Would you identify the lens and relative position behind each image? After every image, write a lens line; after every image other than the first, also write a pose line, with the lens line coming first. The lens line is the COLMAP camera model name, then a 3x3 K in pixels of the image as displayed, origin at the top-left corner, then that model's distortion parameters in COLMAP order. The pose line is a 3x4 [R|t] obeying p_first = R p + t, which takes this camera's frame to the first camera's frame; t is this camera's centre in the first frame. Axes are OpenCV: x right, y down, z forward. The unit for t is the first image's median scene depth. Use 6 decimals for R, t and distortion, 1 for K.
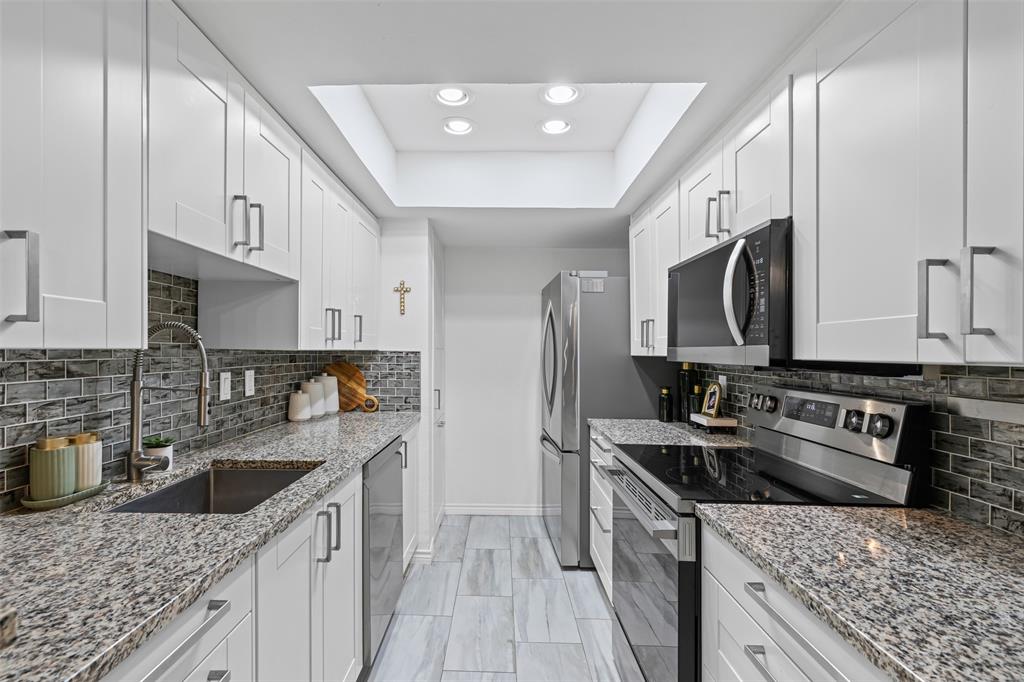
lens RADIAL K [[463.8, 0, 455.4], [0, 463.8, 352.3], [0, 0, 1]] dist [0.010475, -0.003751]
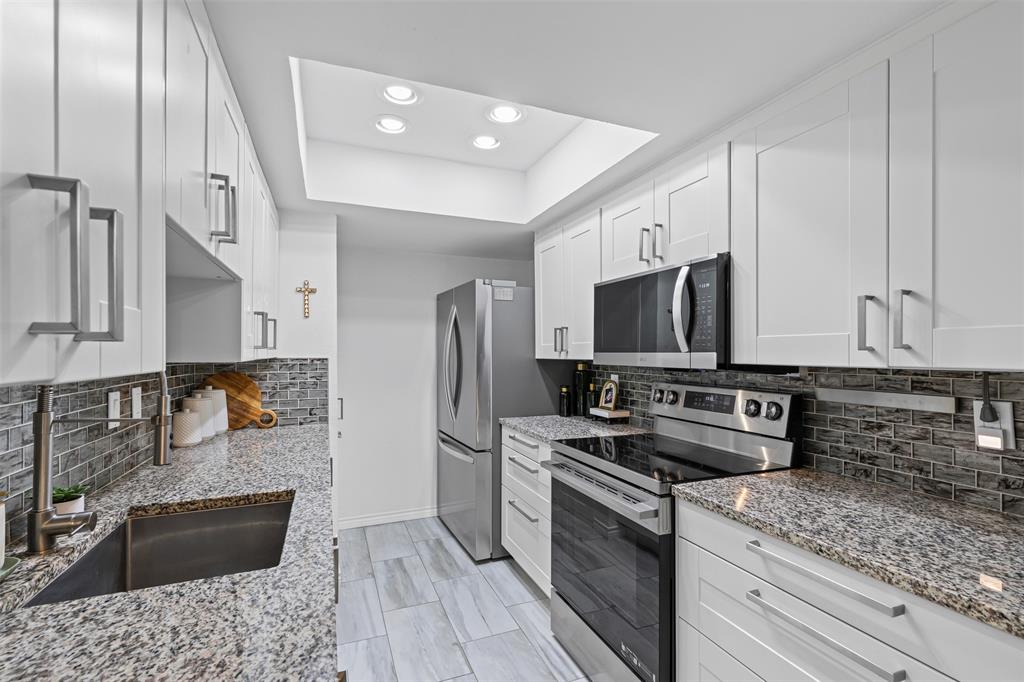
lens RADIAL K [[463.8, 0, 475.1], [0, 463.8, 353.6], [0, 0, 1]] dist [0.010475, -0.003751]
pose [[0.920058, -0.014478, 0.391515, -0.262004], [0.013721, 0.999895, 0.004733, -0.017244], [-0.391543, 0.001017, 0.920159, 0.059284]]
